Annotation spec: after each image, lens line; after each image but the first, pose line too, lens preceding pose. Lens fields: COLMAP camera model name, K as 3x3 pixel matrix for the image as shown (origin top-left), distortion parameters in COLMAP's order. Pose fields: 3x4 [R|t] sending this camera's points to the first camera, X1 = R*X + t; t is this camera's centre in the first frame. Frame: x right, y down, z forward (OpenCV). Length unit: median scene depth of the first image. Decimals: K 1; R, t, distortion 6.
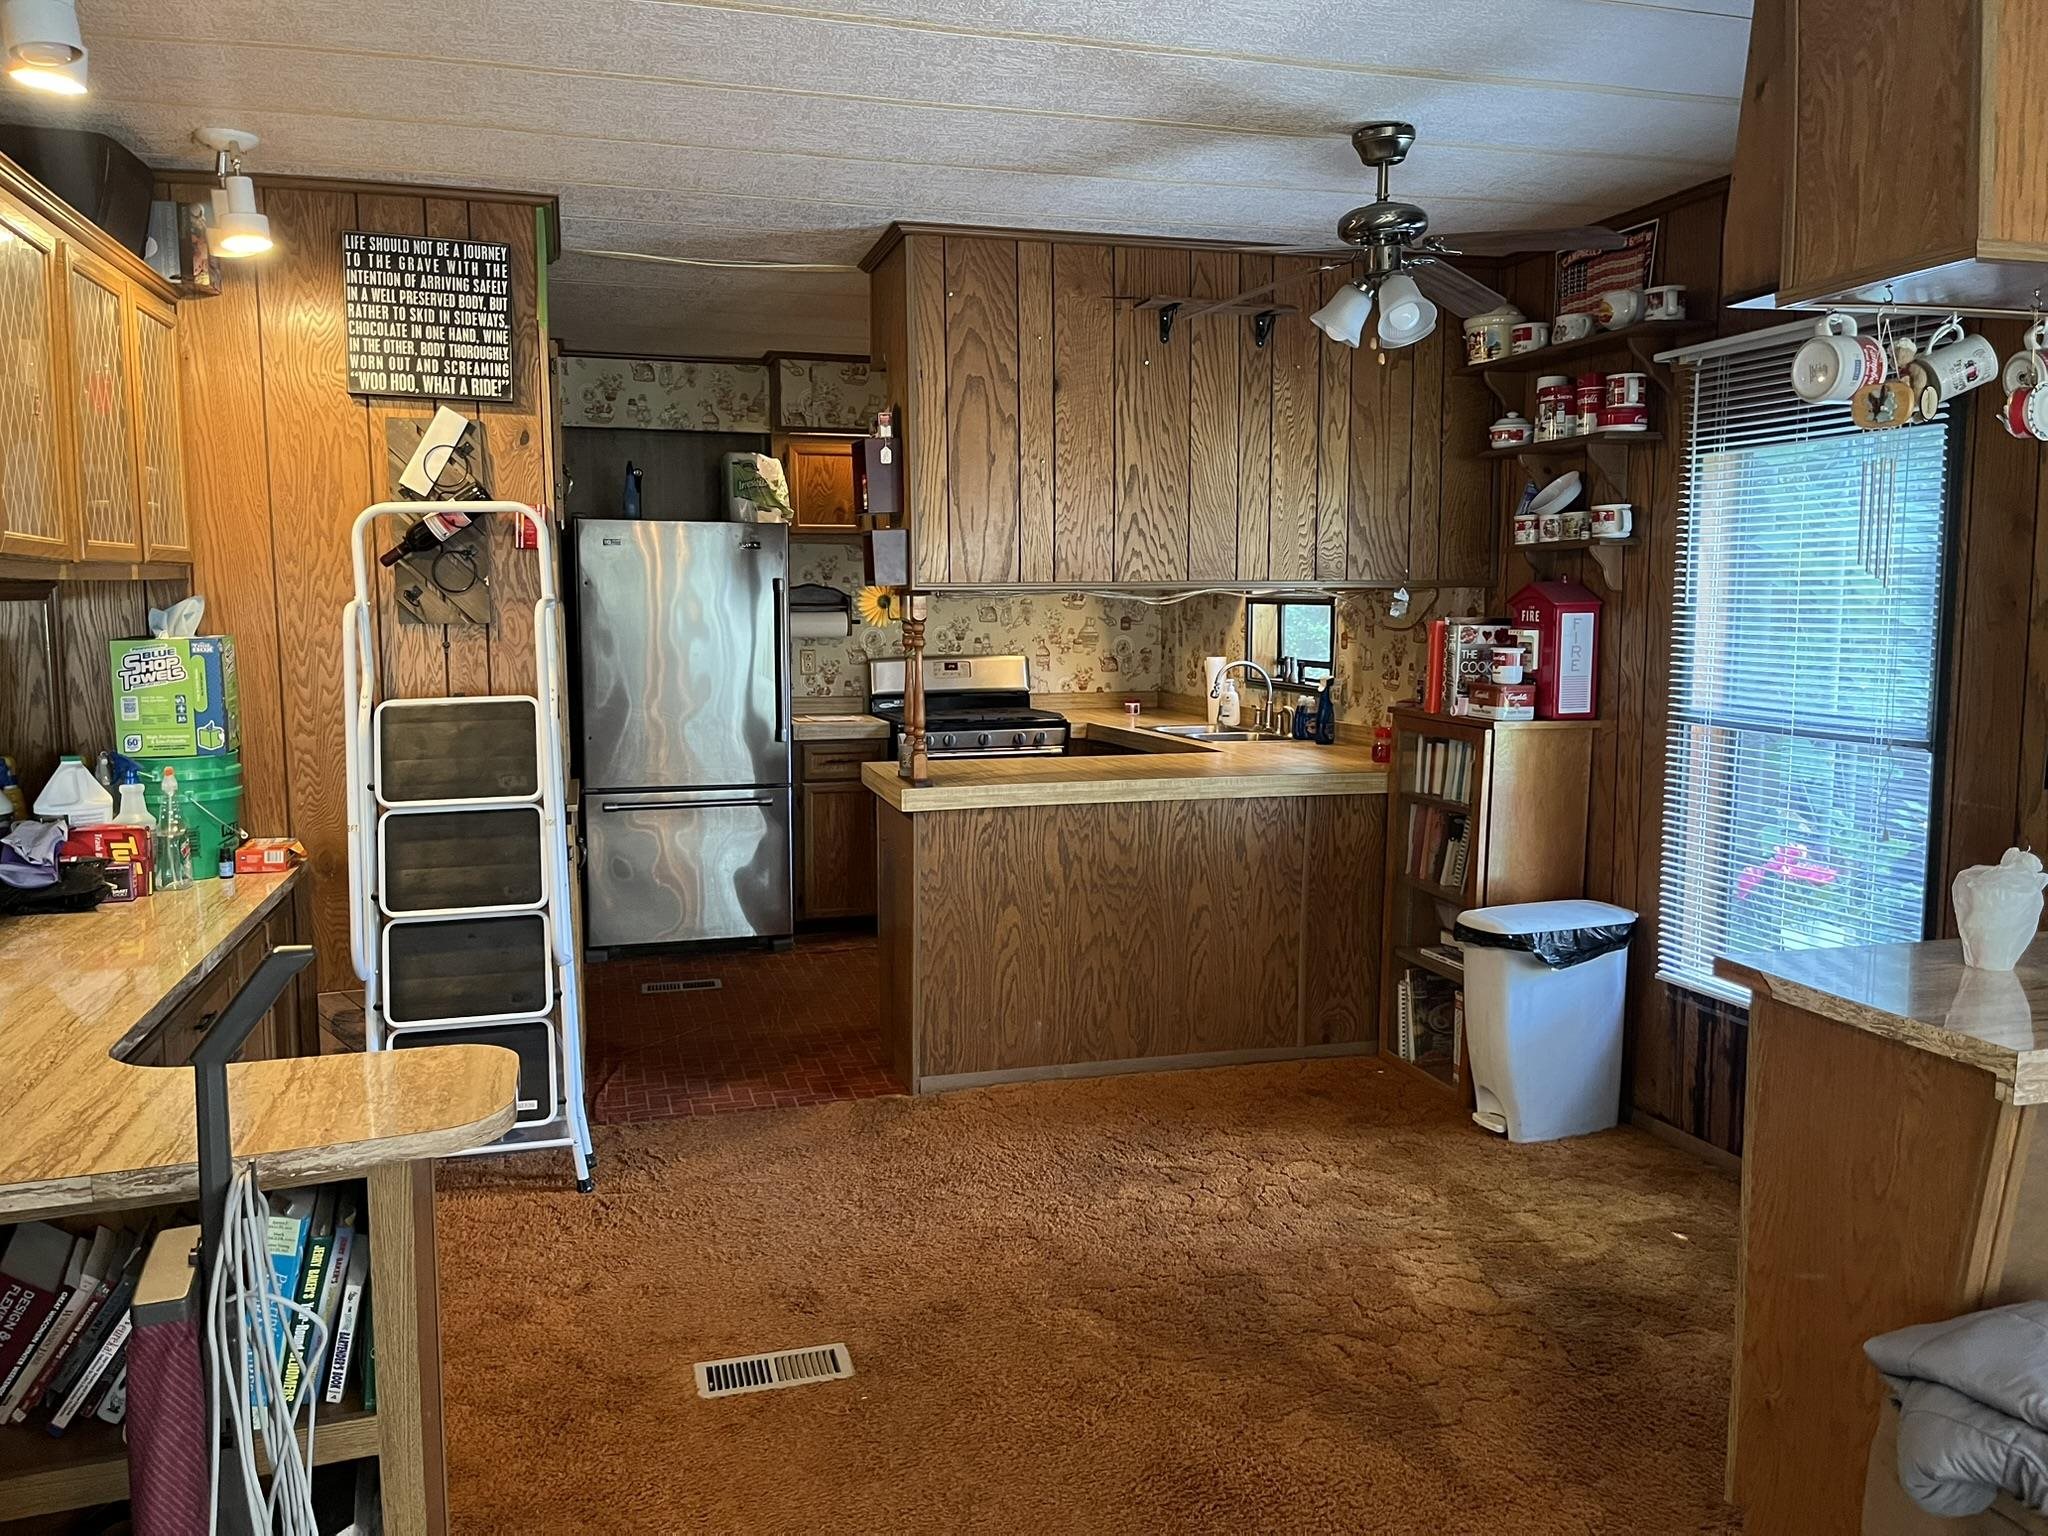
lens RADIAL K [[1553.5, 0, 1027.7], [0, 1553.5, 759.6], [0, 0, 1]] dist [0.062228, -0.066857]
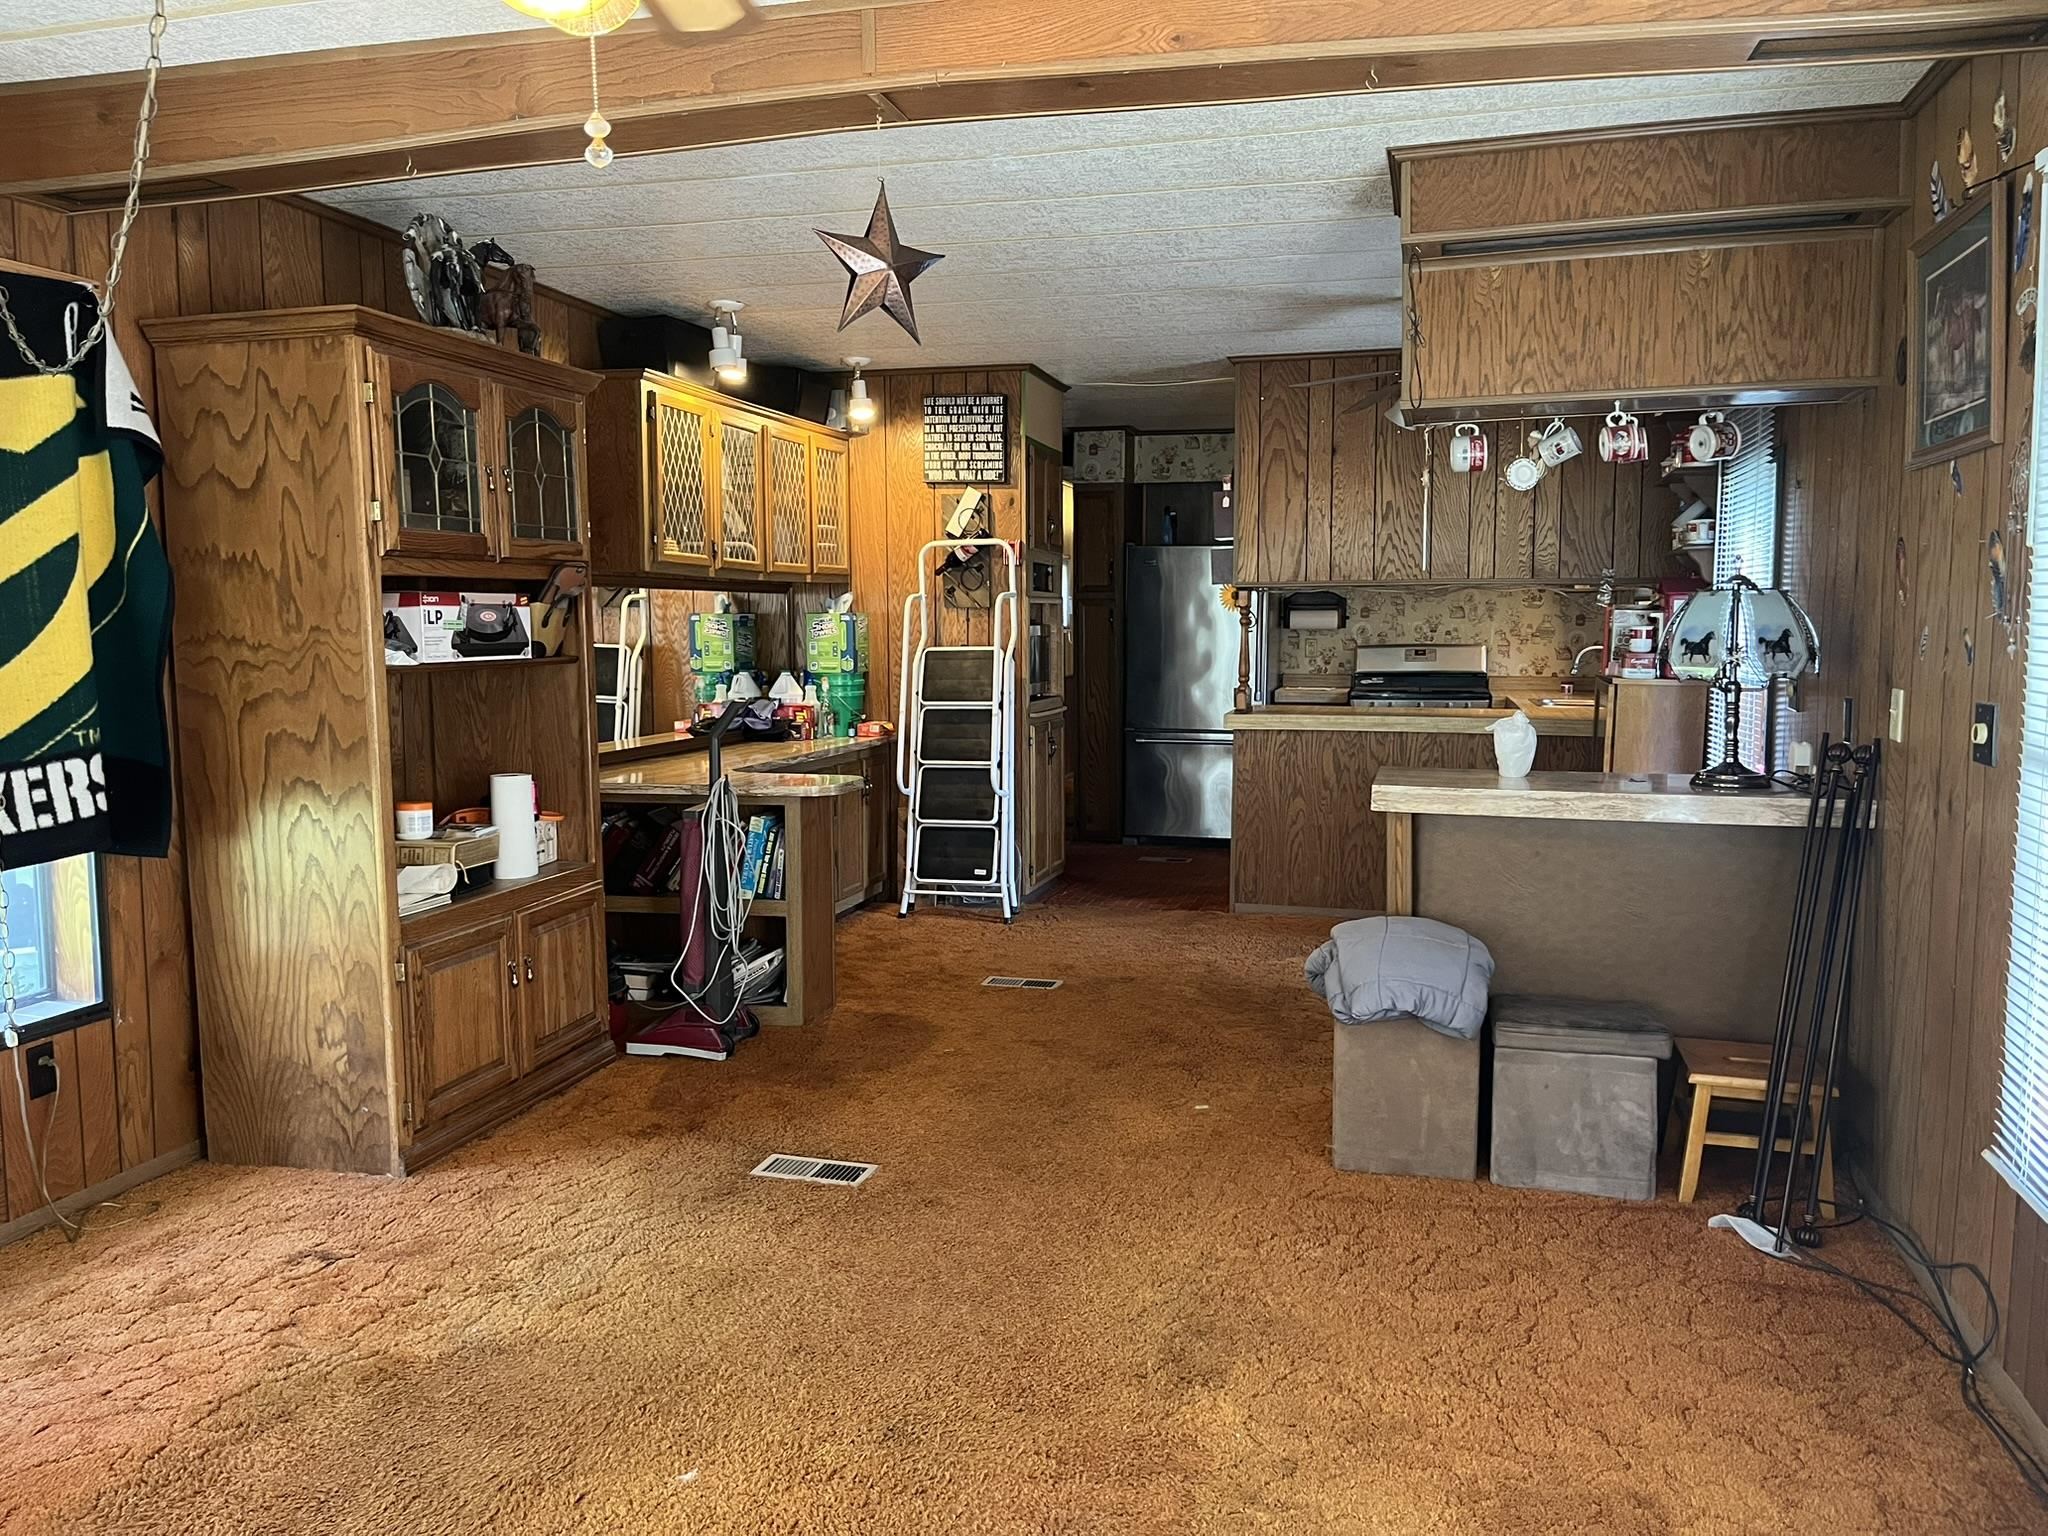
lens RADIAL K [[1553.5, 0, 1019.5], [0, 1553.5, 778.3], [0, 0, 1]] dist [0.062228, -0.066857]
pose [[0.856415, 0.056590, -0.513177, 0.585681], [-0.057492, 0.998246, 0.014134, 0.077825], [0.513077, 0.017399, 0.858166, -0.480758]]
